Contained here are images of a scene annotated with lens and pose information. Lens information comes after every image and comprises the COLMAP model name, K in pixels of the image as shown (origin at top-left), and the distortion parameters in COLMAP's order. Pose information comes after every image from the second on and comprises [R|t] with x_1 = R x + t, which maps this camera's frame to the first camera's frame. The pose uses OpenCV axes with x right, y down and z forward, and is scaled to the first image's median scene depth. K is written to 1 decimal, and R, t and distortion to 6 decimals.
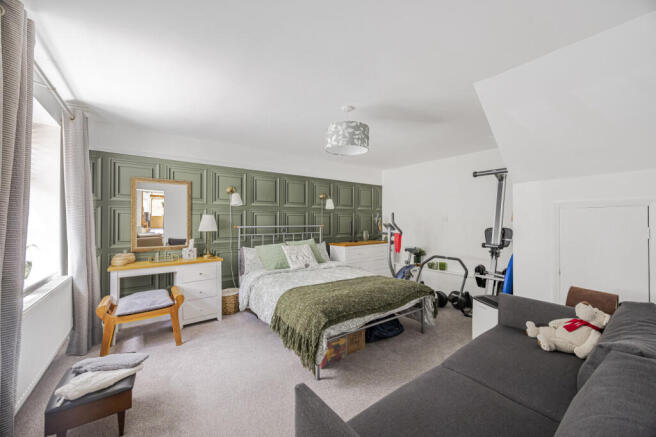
lens RADIAL K [[250.3, 0, 324.9], [0, 250.3, 220.9], [0, 0, 1]] dist [-0.002120, -0.000056]
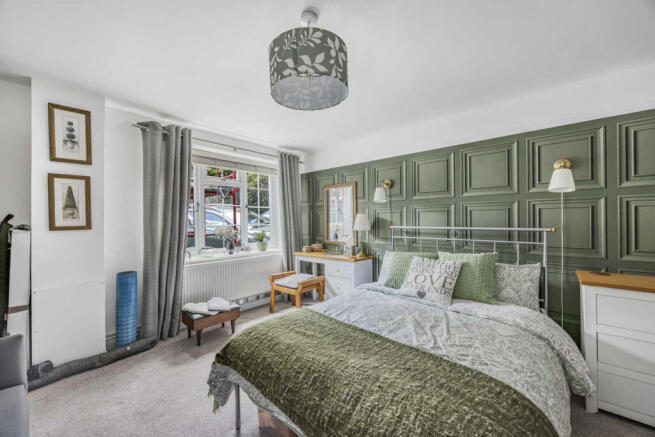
lens RADIAL K [[250.0, 0, 324.9], [0, 250.0, 218.1], [0, 0, 1]] dist [-0.002120, -0.000056]
pose [[0.203981, 0.005380, -0.978960, 0.389003], [0.014717, 0.999855, 0.008561, -0.013339], [0.978864, -0.016154, 0.203872, 0.536983]]
